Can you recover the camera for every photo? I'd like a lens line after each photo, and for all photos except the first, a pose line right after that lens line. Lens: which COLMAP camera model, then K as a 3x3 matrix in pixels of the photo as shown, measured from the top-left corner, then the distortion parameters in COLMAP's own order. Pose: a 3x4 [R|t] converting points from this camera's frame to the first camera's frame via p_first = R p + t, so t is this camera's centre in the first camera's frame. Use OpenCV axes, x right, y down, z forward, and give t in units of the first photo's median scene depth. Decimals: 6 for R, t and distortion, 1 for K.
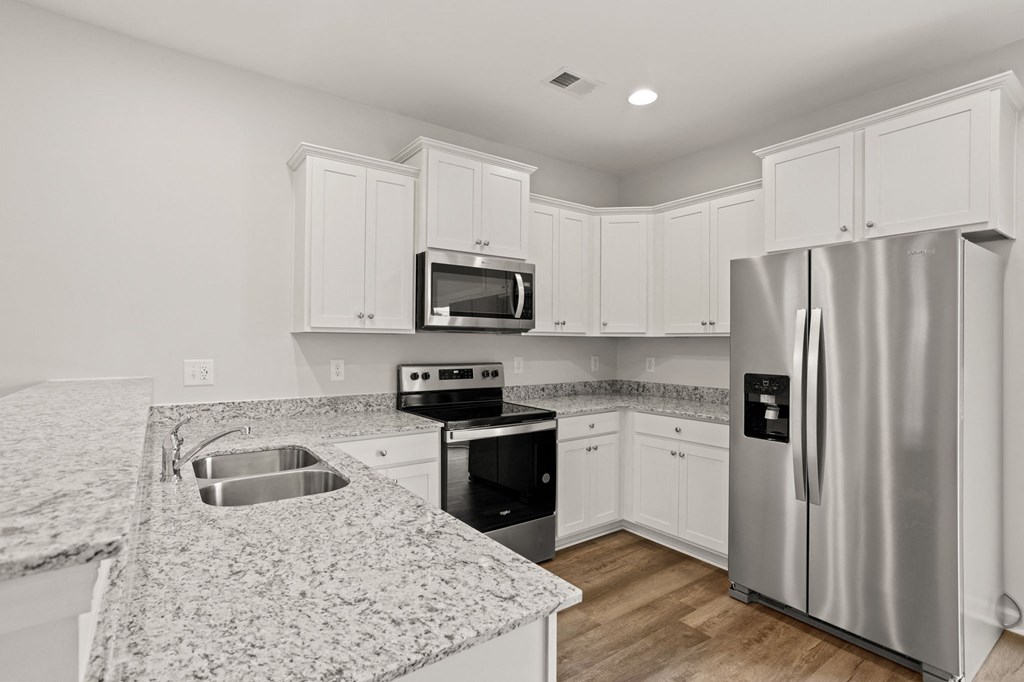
lens RADIAL K [[487.9, 0, 514.2], [0, 487.9, 342.7], [0, 0, 1]] dist [-0.036736, 0.028366]
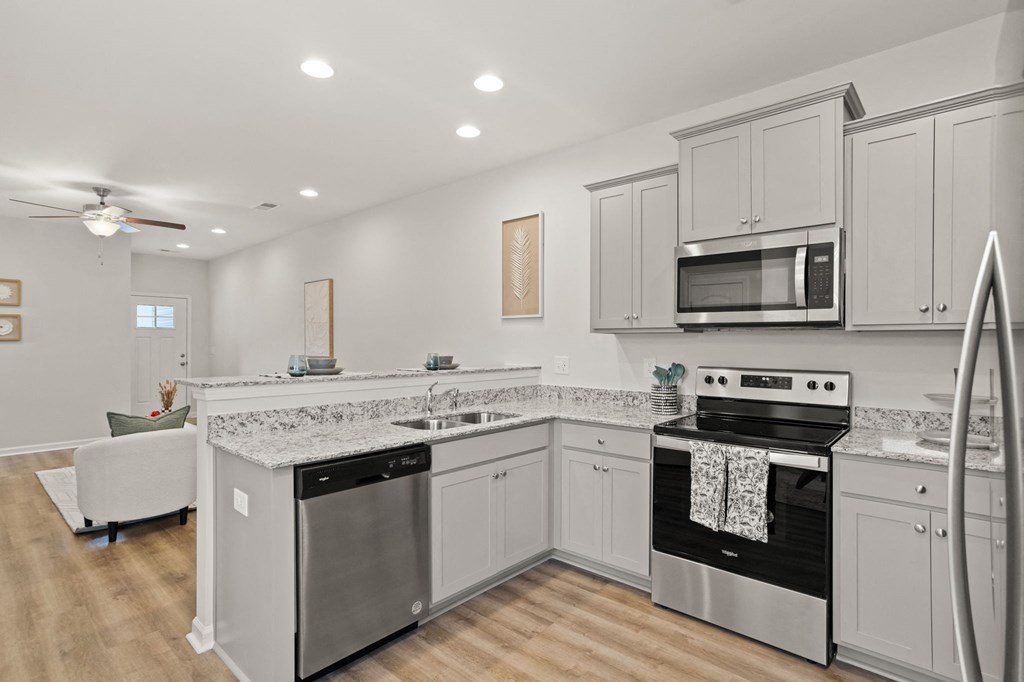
lens RADIAL K [[502.9, 0, 509.2], [0, 502.9, 340.3], [0, 0, 1]] dist [-0.002138, 0.000127]
pose [[0.197444, -0.016681, -0.980172, 0.680436], [0.003286, 0.999861, -0.016354, 0.007737], [0.980309, 0.000009, 0.197471, 0.452218]]
